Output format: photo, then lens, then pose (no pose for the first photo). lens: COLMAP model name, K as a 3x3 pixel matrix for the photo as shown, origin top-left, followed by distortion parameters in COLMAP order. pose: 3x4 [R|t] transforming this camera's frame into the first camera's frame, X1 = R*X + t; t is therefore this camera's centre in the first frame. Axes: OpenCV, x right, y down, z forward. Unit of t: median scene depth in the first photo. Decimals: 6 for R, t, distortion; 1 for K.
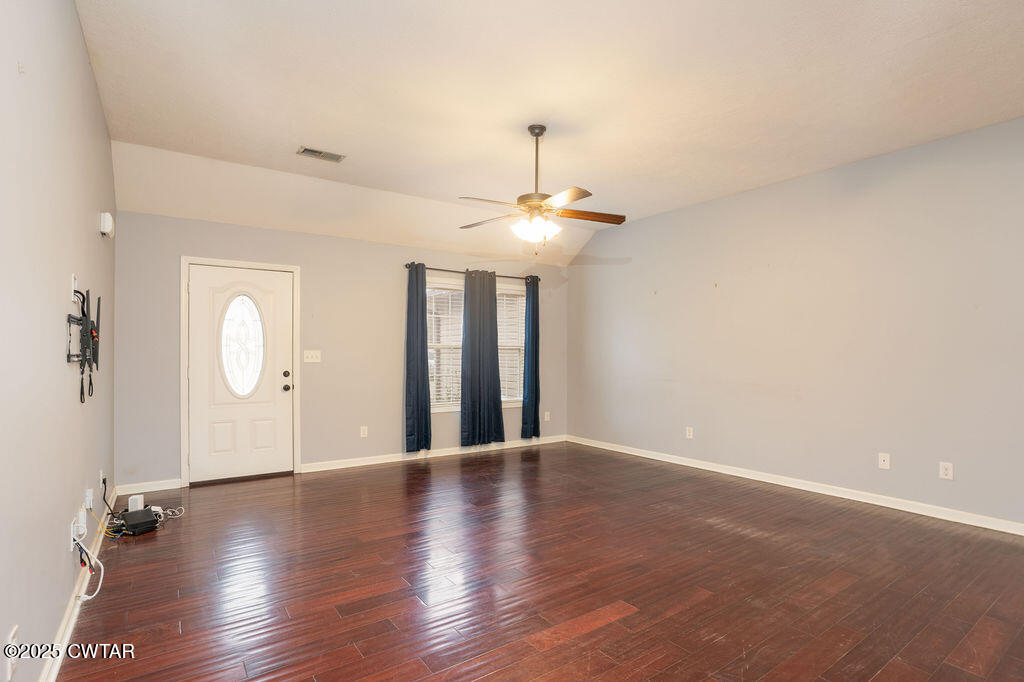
lens RADIAL K [[527.3, 0, 512.0], [0, 527.3, 341.0], [0, 0, 1]] dist [-0.069252, 0.000072]
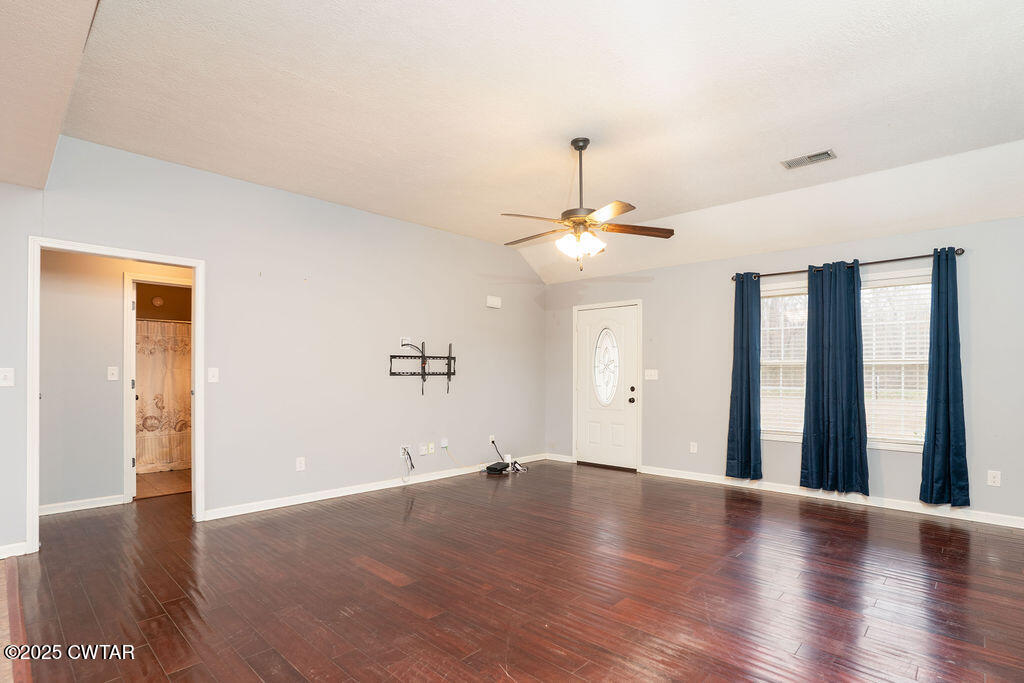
lens RADIAL K [[494.6, 0, 513.6], [0, 494.6, 372.0], [0, 0, 1]] dist [-0.000416, 0.000044]
pose [[0.222537, -0.003136, -0.974919, 0.577787], [0.022459, 0.999746, 0.001910, 0.013236], [0.974666, -0.022321, 0.222551, 0.420727]]
